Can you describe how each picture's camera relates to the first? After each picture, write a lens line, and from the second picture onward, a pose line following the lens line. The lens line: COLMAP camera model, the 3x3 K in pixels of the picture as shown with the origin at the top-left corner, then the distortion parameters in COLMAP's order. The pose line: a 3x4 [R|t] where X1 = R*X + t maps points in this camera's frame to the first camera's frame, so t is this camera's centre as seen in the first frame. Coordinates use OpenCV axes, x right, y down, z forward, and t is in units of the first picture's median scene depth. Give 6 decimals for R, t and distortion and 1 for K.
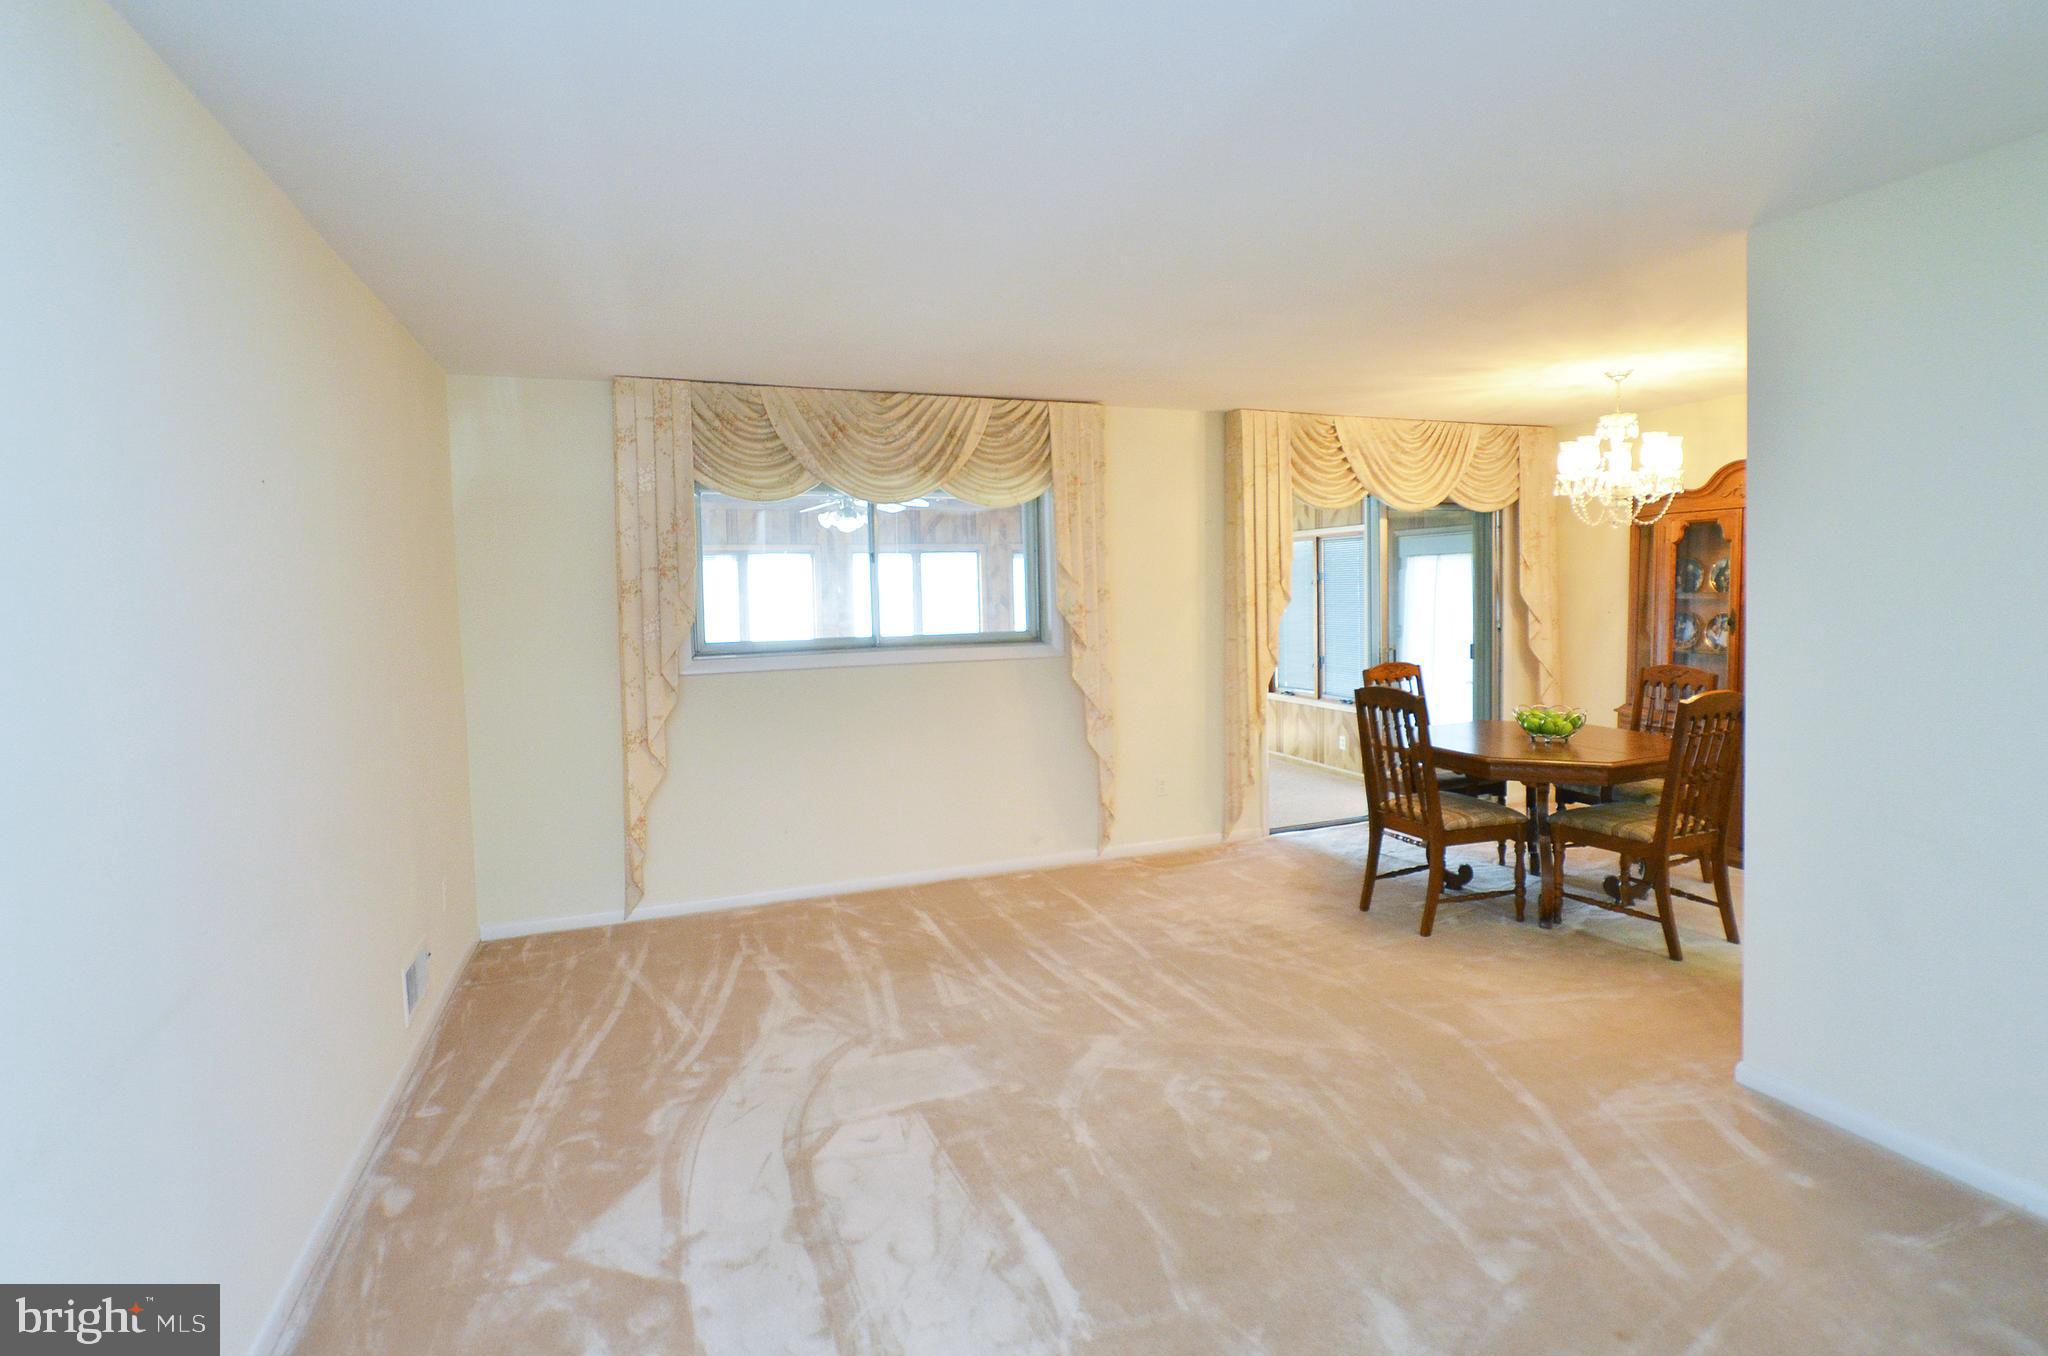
lens RADIAL K [[938.7, 0, 1032.5], [0, 938.7, 646.5], [0, 0, 1]] dist [0.002147, 0.000287]
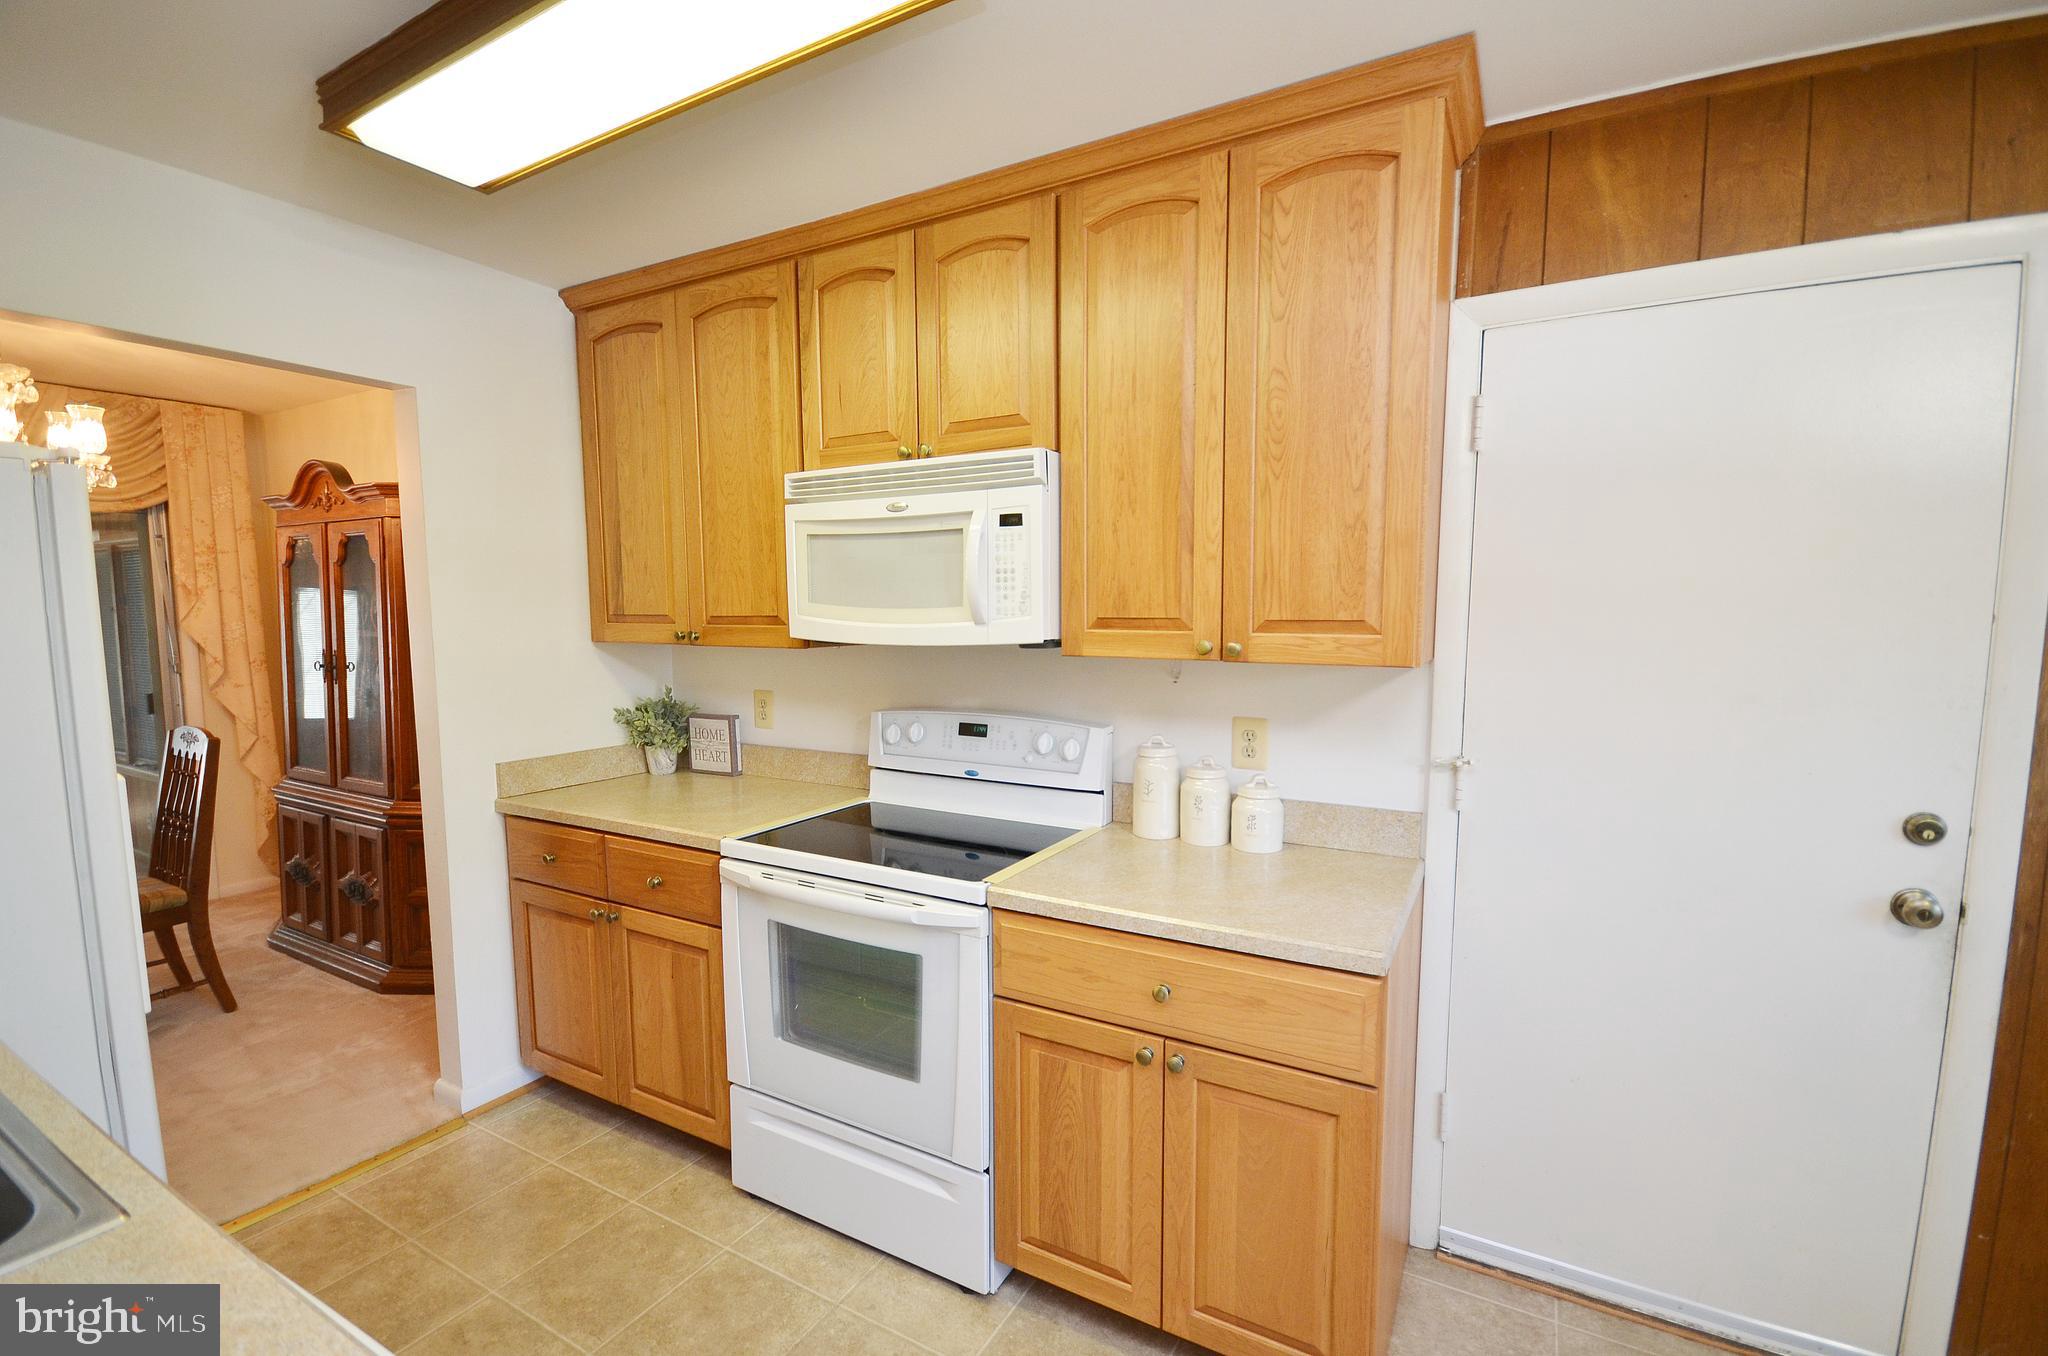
lens RADIAL K [[896.4, 0, 1037.2], [0, 896.4, 697.9], [0, 0, 1]] dist [0.026175, -0.020000]
pose [[0.777326, -0.032739, 0.628245, 0.682386], [0.019914, 0.999425, 0.027442, -0.006989], [-0.628782, -0.008820, 0.777531, 0.014994]]
